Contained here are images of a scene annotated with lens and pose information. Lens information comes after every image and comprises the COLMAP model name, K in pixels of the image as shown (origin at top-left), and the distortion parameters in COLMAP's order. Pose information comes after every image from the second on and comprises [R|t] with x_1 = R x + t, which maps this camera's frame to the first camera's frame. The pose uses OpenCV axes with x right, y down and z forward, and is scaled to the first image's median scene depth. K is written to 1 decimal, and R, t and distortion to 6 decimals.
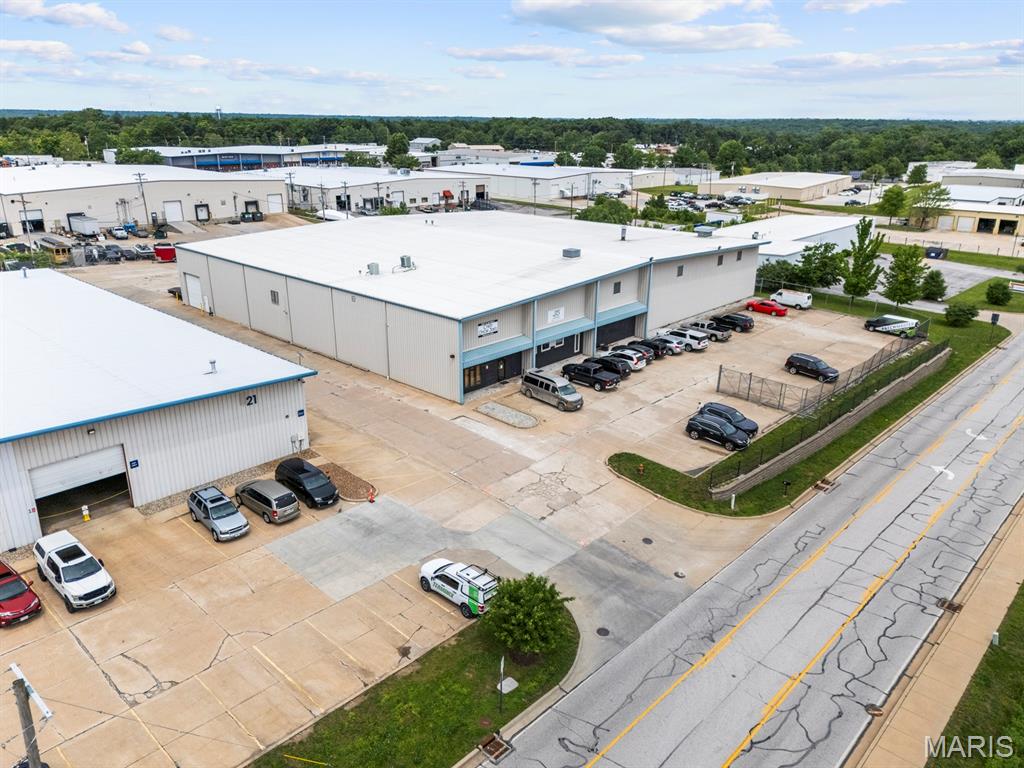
lens RADIAL K [[748.8, 0, 512.0], [0, 748.8, 384.0], [0, 0, 1]] dist [0.087513, -0.094040]
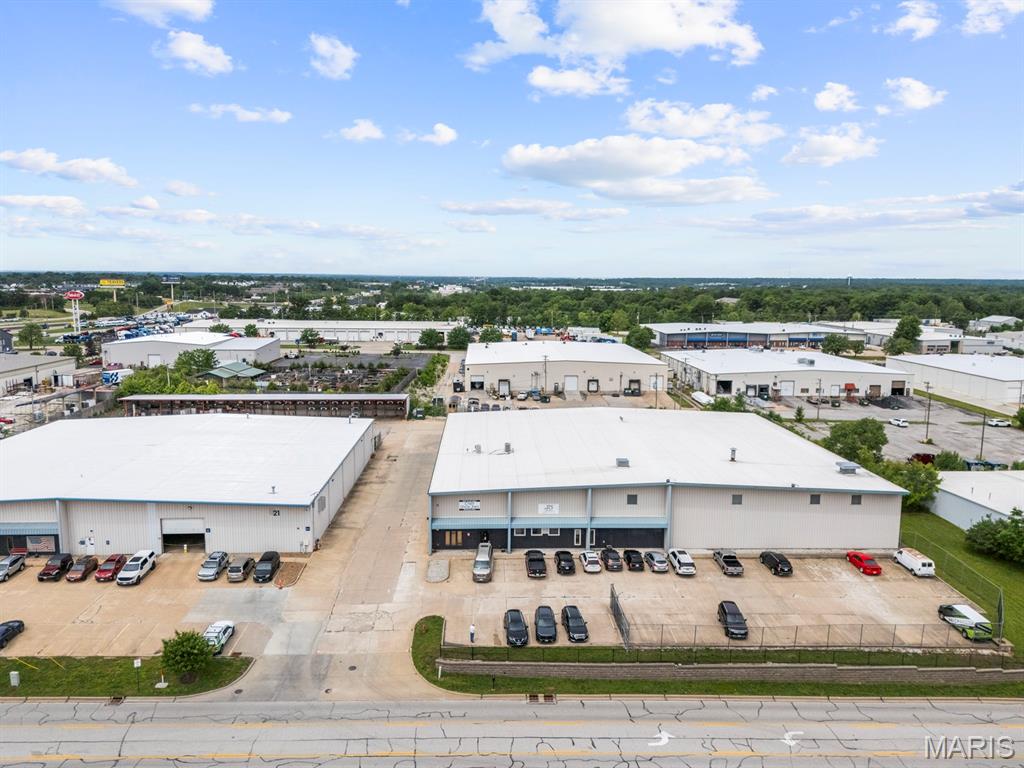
lens RADIAL K [[748.8, 0, 512.0], [0, 748.8, 384.0], [0, 0, 1]] dist [0.087513, -0.094040]
pose [[0.711738, 0.097740, -0.695611, 0.895137], [-0.236128, 0.965936, -0.105879, -0.152820], [0.661568, 0.239612, 0.710573, 0.037991]]
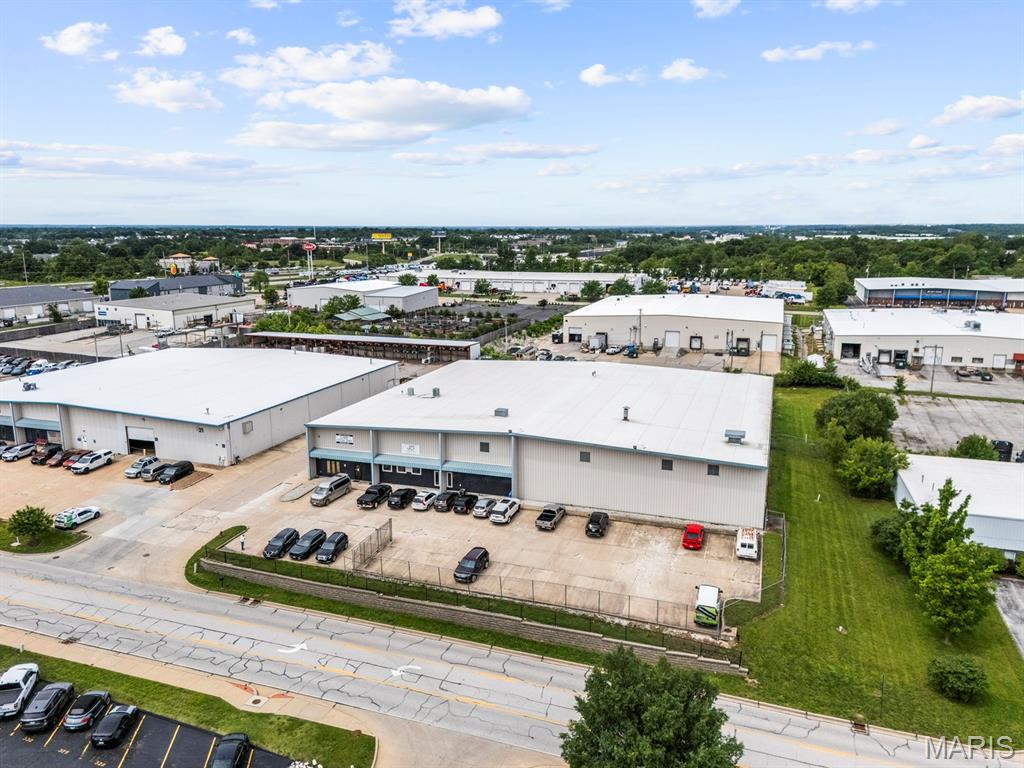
lens RADIAL K [[757.6, 0, 512.0], [0, 757.6, 384.0], [0, 0, 1]] dist [0.077059, -0.072893]
pose [[0.408809, 0.176662, -0.895358, 1.352503], [-0.299012, 0.952860, 0.051483, -0.335892], [0.862245, 0.246676, 0.442362, 0.569188]]
